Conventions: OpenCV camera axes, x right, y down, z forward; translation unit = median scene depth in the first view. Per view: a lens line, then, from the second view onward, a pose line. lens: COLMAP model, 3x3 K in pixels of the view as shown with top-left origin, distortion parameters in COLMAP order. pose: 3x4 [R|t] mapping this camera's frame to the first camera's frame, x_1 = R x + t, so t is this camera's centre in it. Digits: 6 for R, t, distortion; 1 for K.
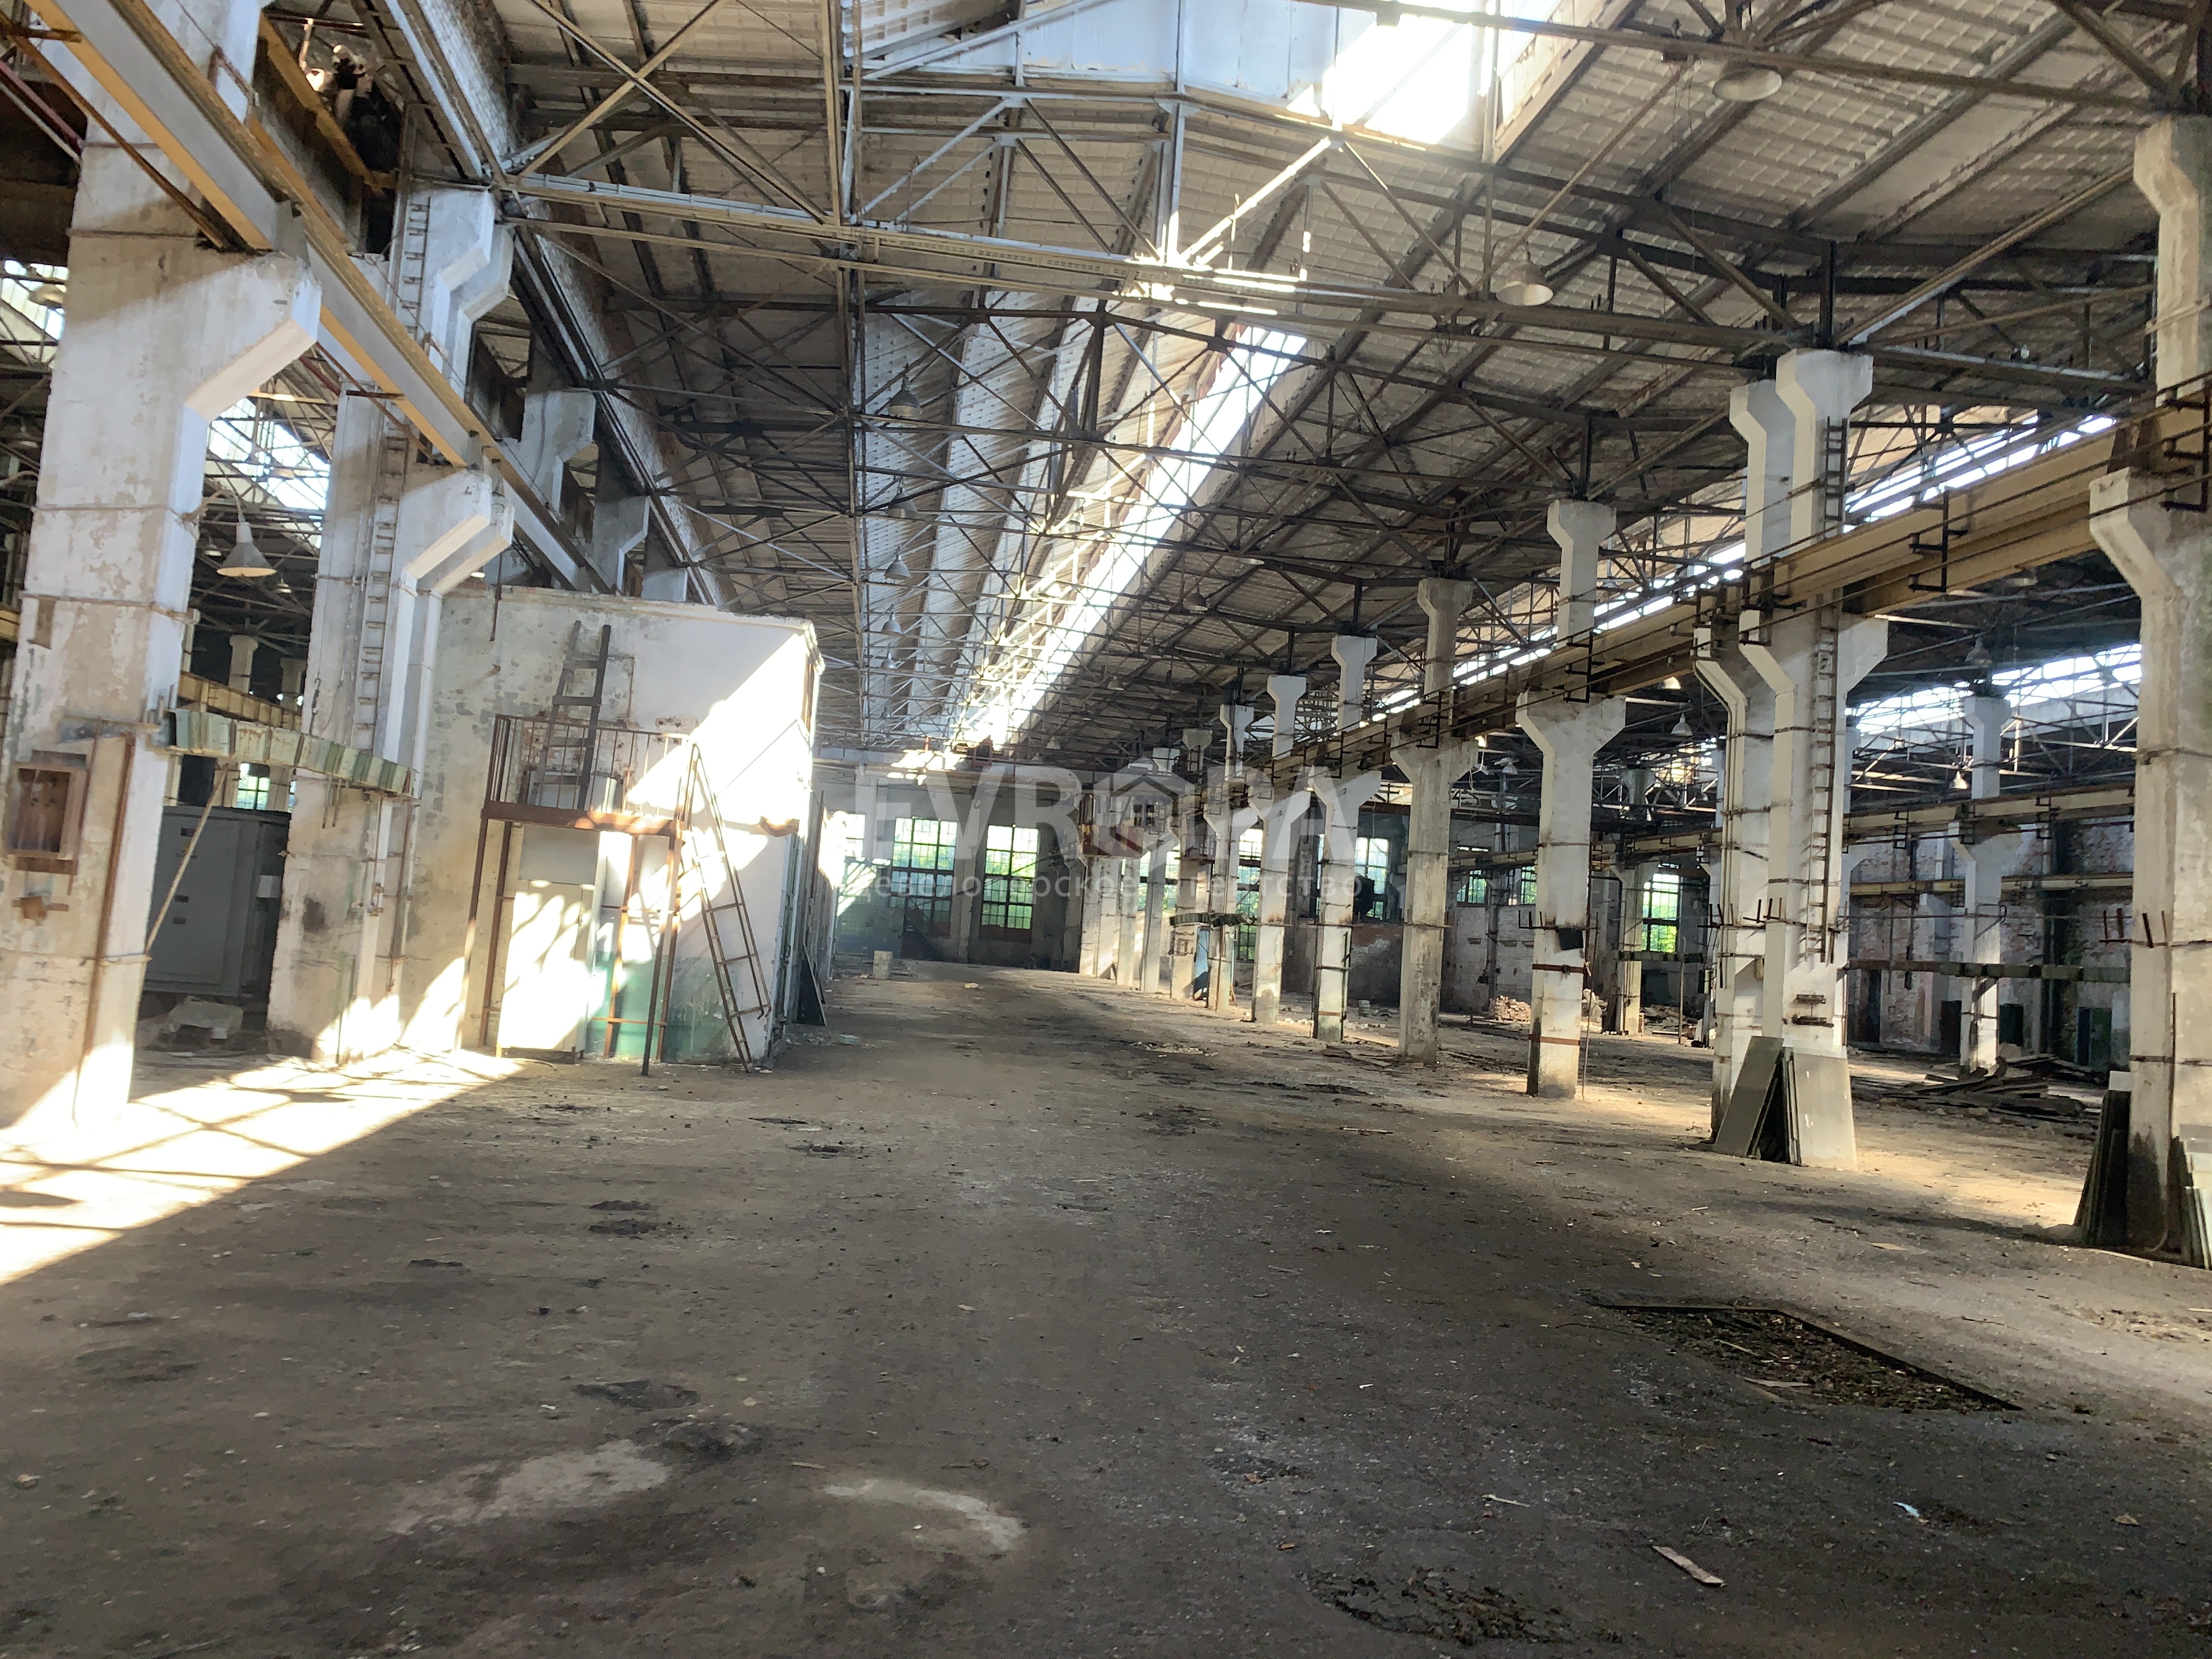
lens RADIAL K [[1680.4, 0, 1103.0], [0, 1680.4, 819.5], [0, 0, 1]] dist [-0.001139, -0.002989]
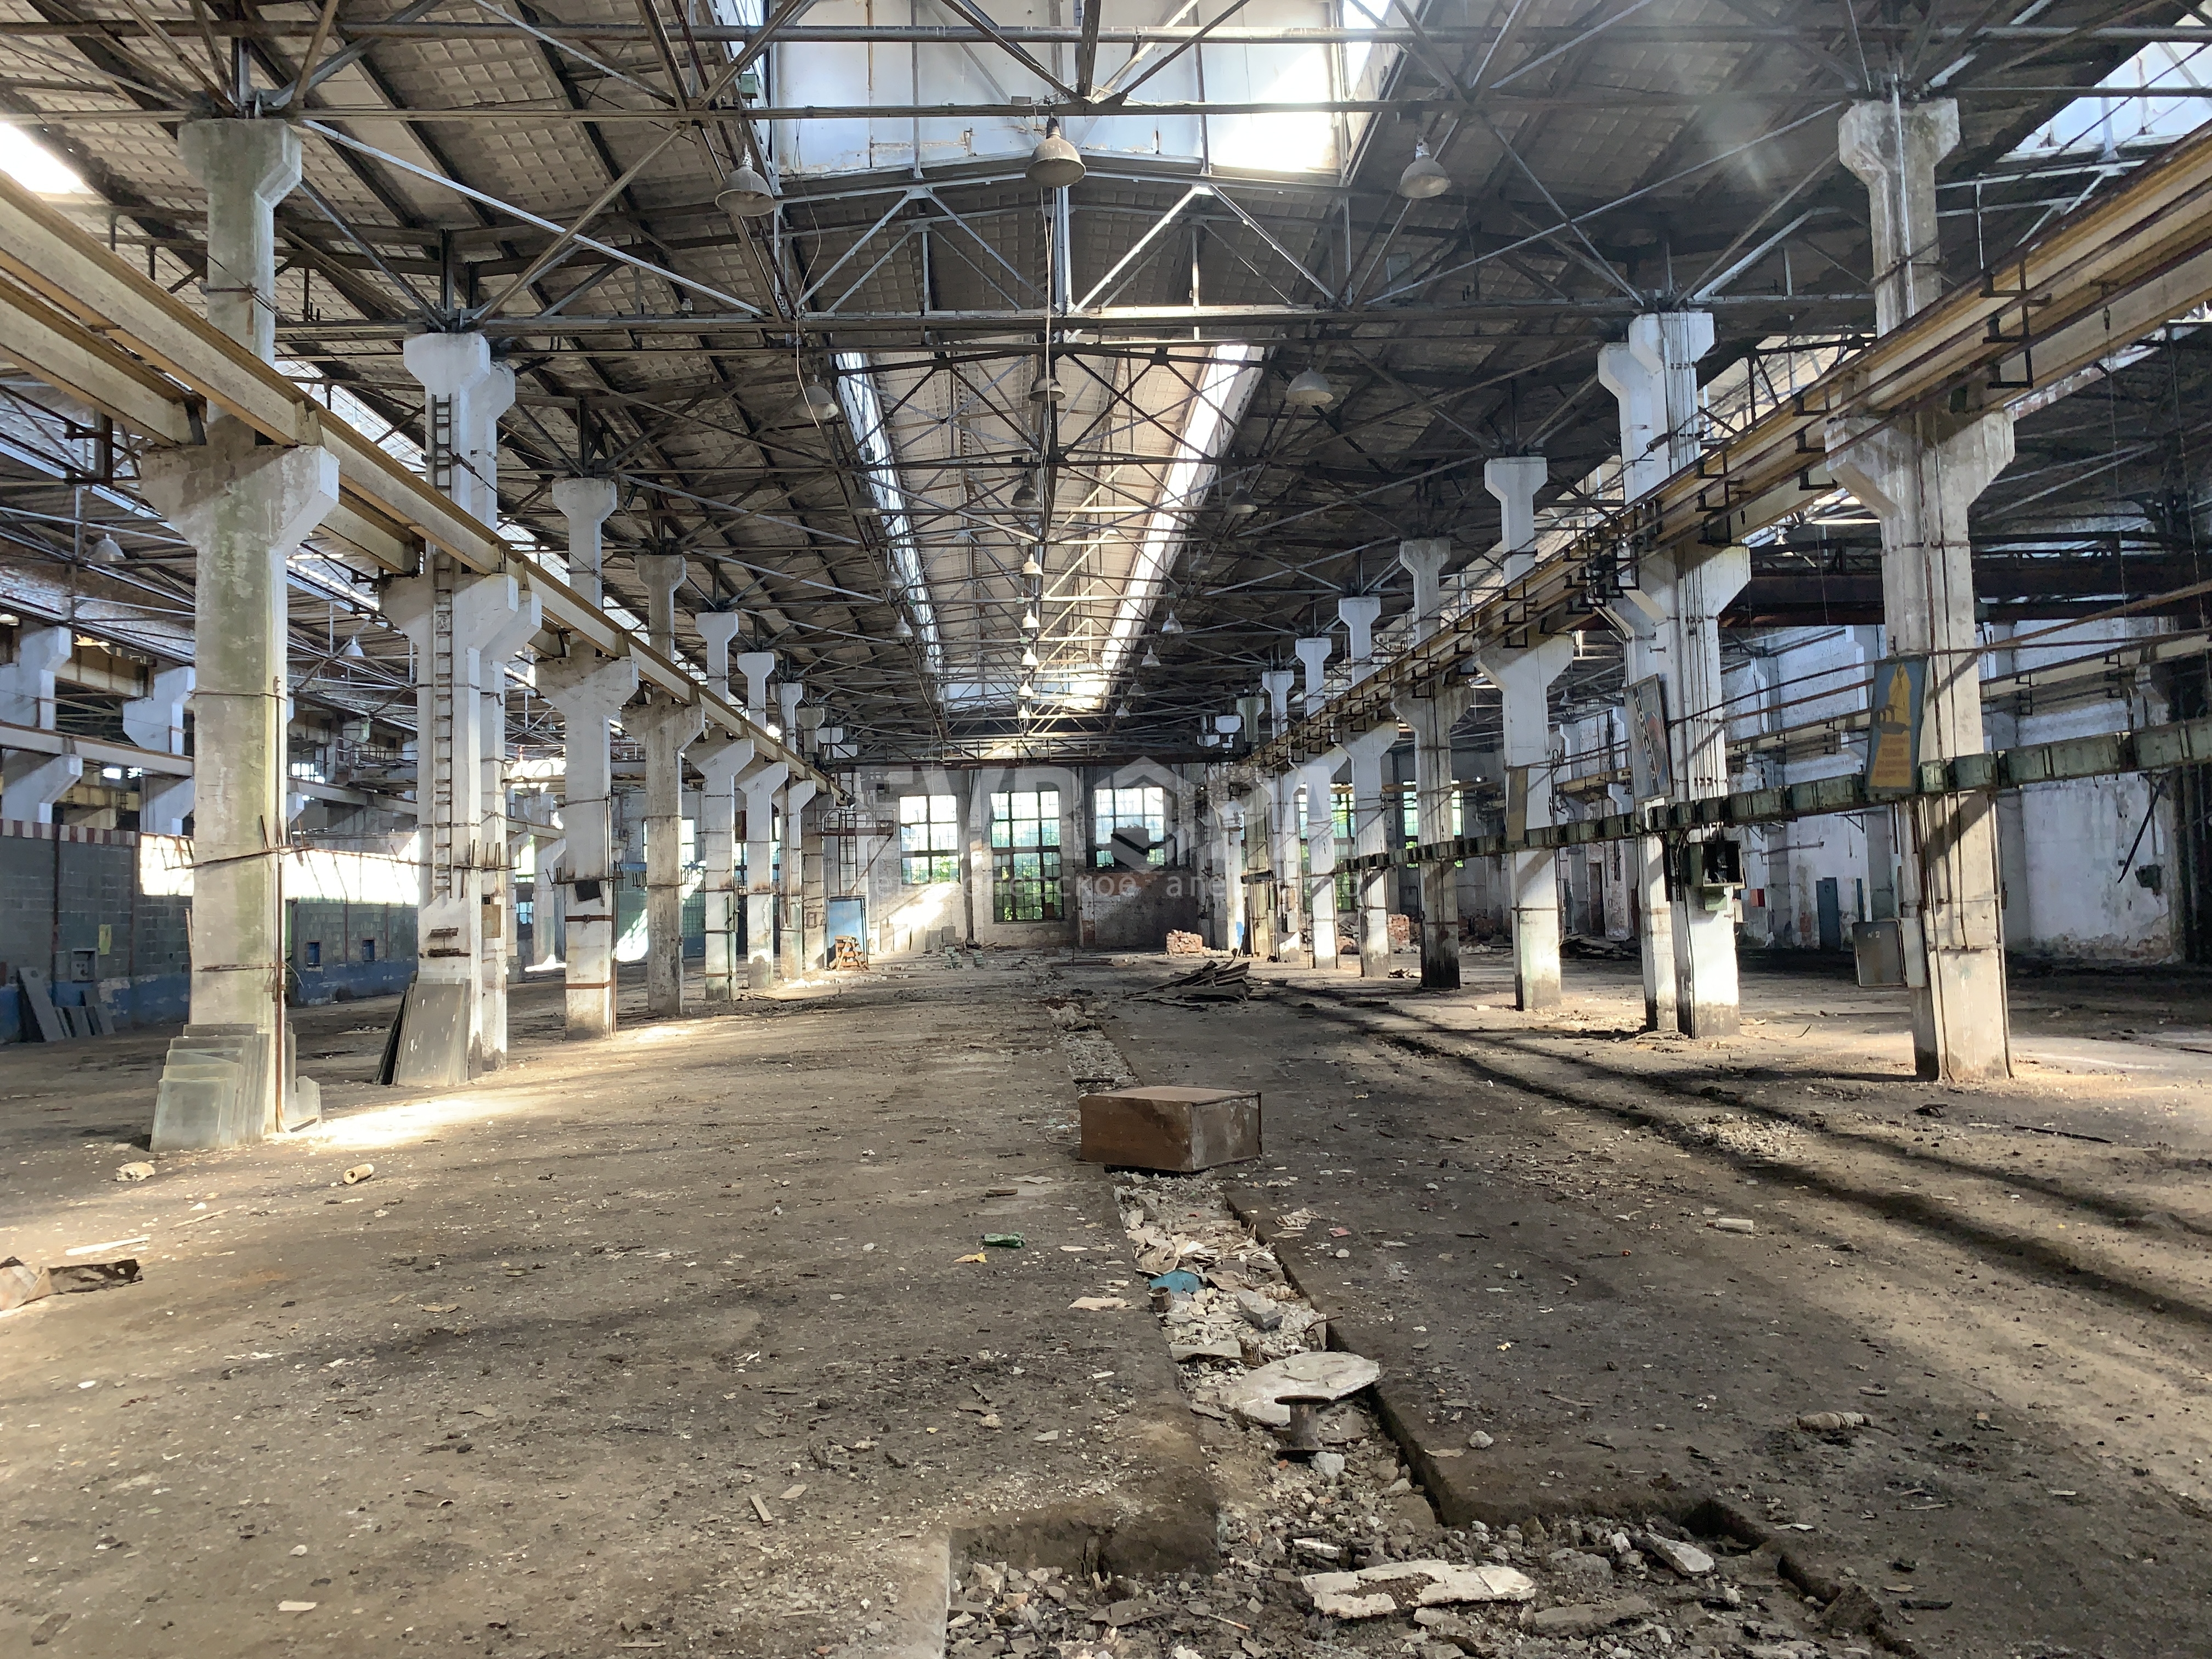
lens RADIAL K [[1680.4, 0, 1113.2], [0, 1680.4, 823.3], [0, 0, 1]] dist [-0.001139, -0.002989]
pose [[0.991924, -0.112852, -0.057887, 0.312555], [0.113905, 0.993375, 0.015224, 0.023490], [0.055785, -0.021695, 0.998207, -0.020664]]
